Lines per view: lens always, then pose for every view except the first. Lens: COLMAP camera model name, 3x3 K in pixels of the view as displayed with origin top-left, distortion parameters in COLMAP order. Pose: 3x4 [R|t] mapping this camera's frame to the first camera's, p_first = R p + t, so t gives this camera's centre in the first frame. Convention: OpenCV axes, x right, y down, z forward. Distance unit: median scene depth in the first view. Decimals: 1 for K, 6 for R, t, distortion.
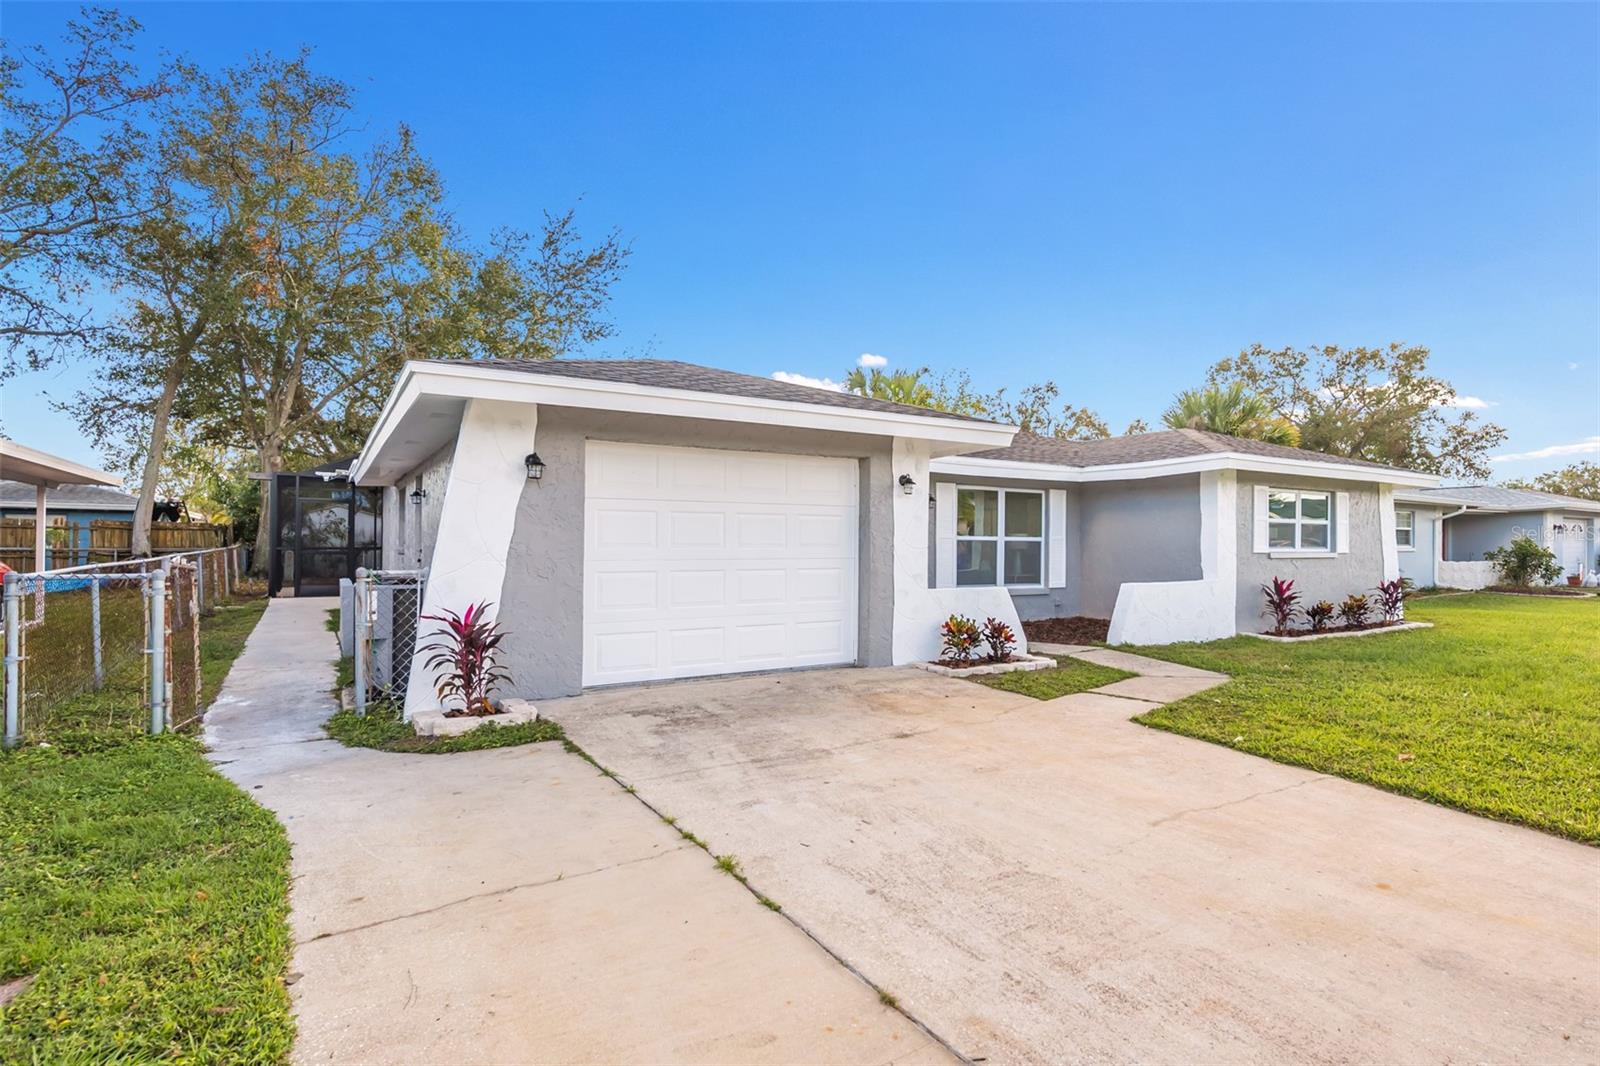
lens RADIAL K [[854.1, 0, 912.9], [0, 854.1, 532.7], [0, 0, 1]] dist [-0.002017, -0.000255]
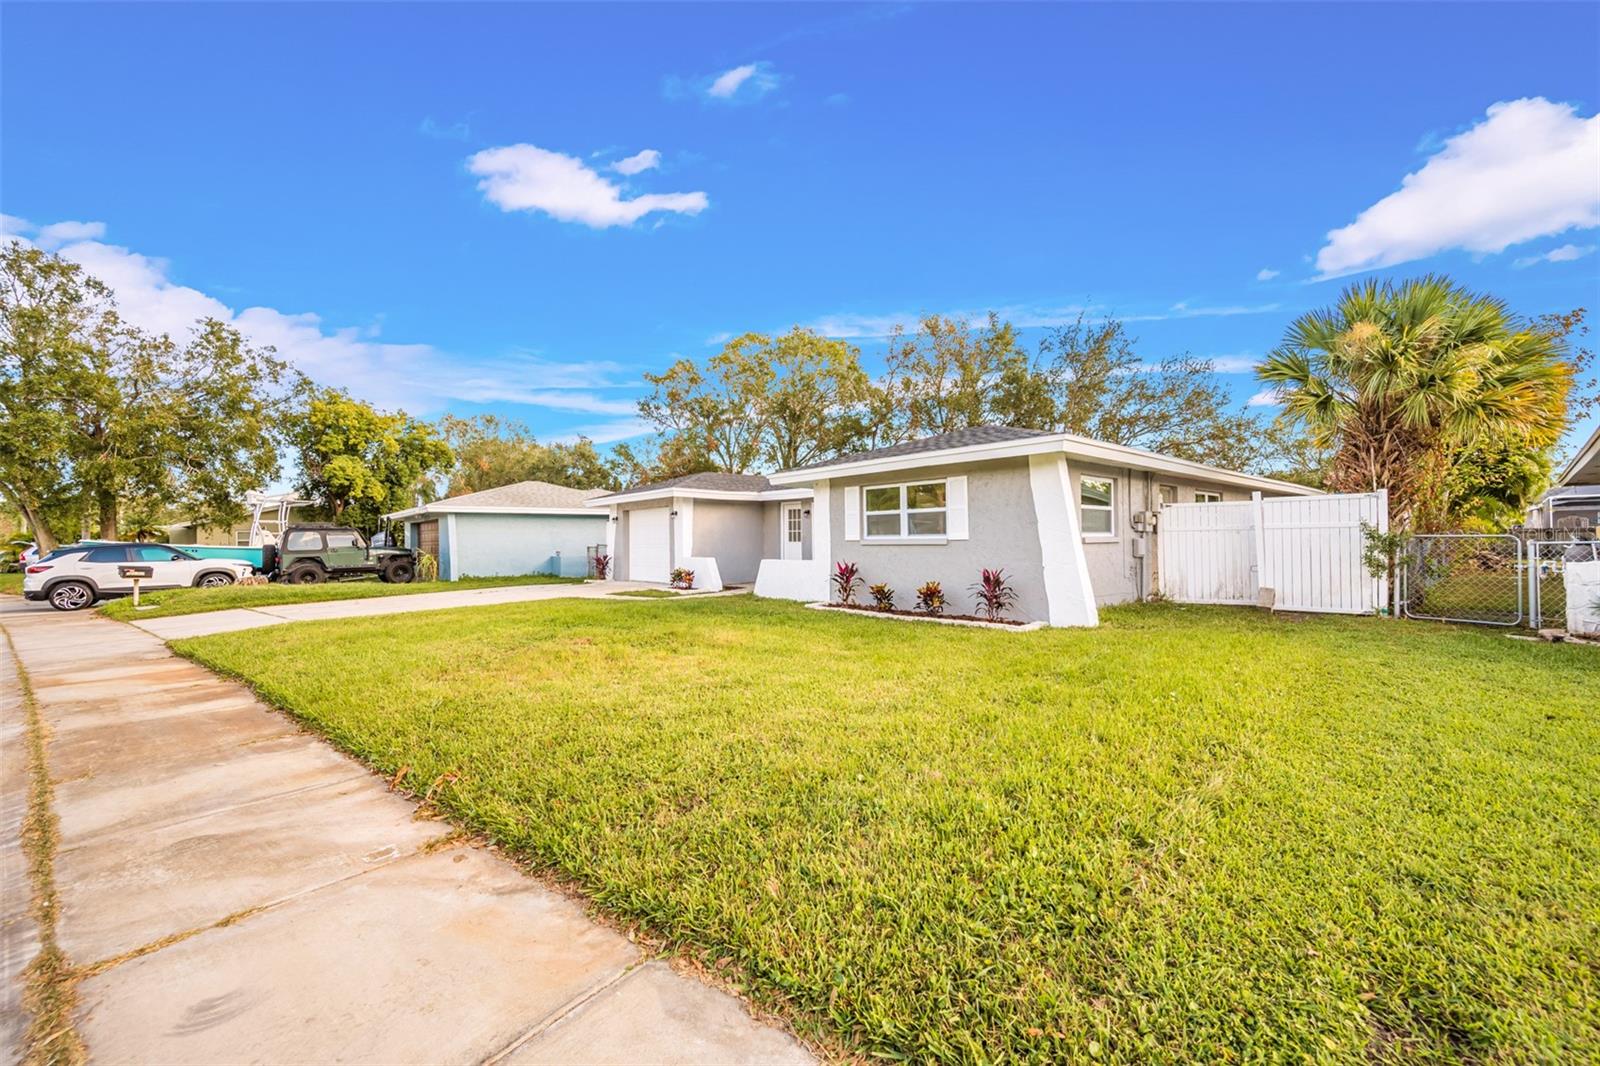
lens RADIAL K [[630.5, 0, 795.3], [0, 630.5, 535.1], [0, 0, 1]] dist [-0.004233, 0.000239]
pose [[0.098163, -0.016670, -0.995031, 1.182661], [0.024284, 0.999602, -0.014351, 0.024068], [0.994874, -0.022755, 0.098529, 0.743201]]
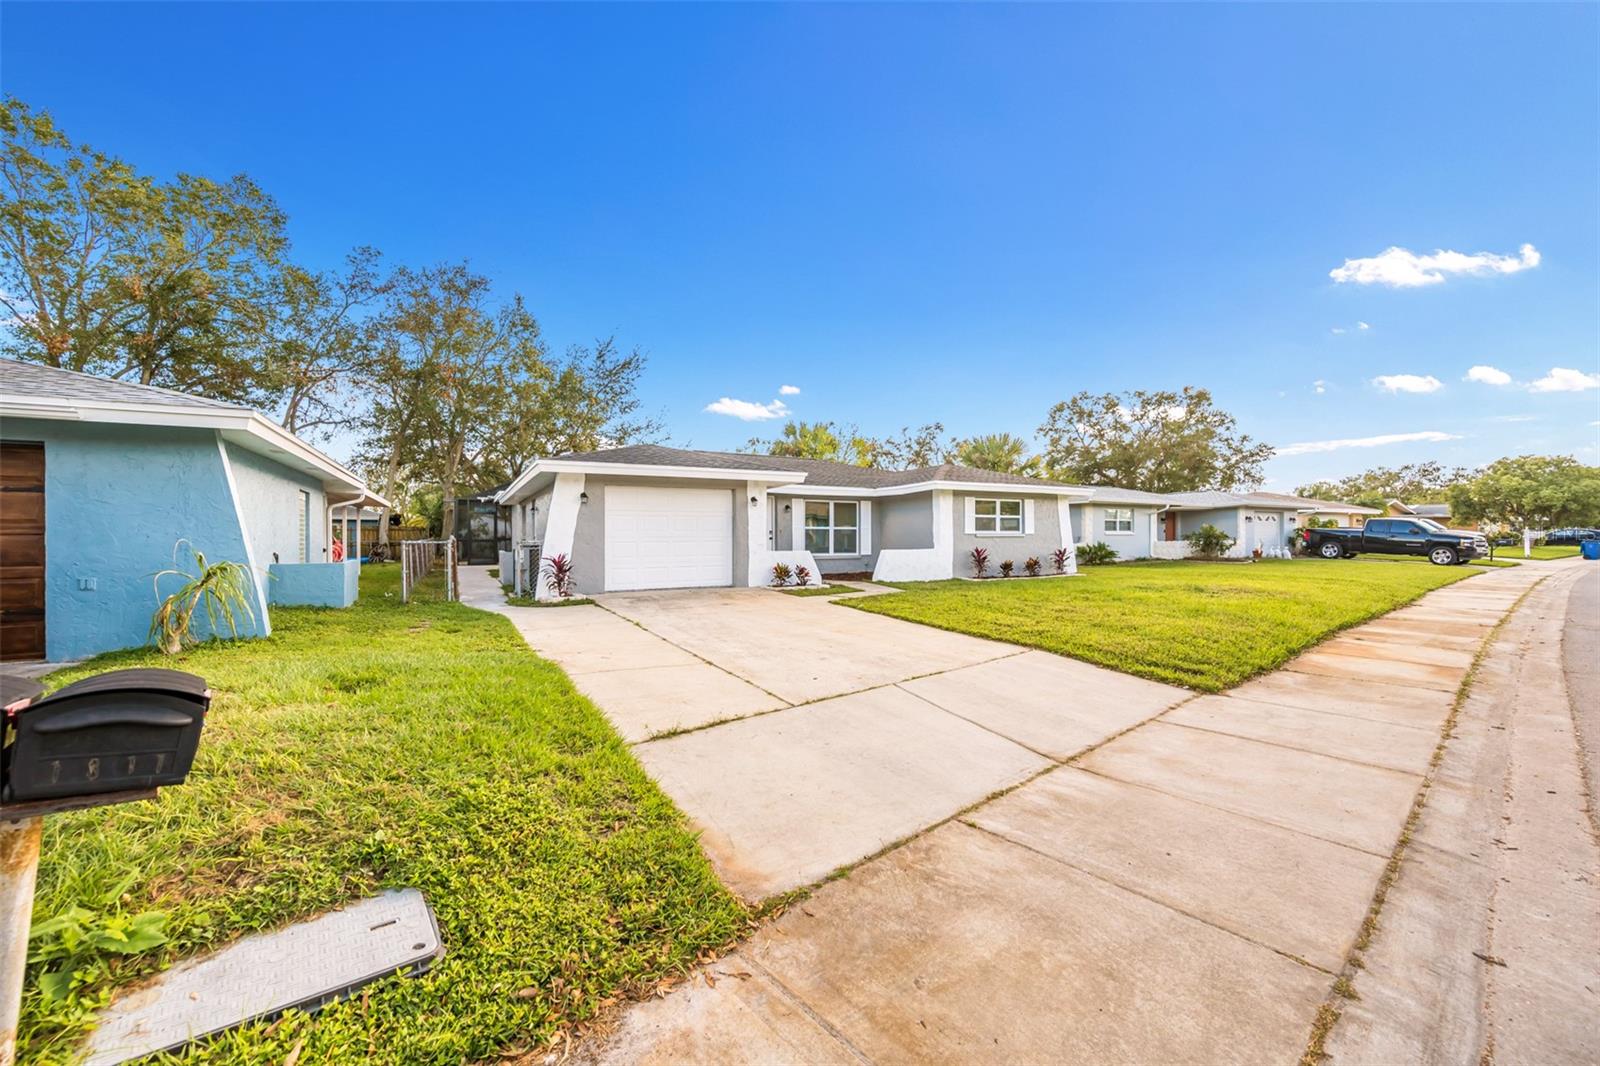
lens RADIAL K [[630.5, 0, 792.9], [0, 630.5, 536.7], [0, 0, 1]] dist [-0.004233, 0.000239]
pose [[0.992793, -0.010668, -0.119362, 0.174078], [0.011941, 0.999879, 0.009956, 0.010315], [0.119242, -0.011309, 0.992801, -0.343287]]
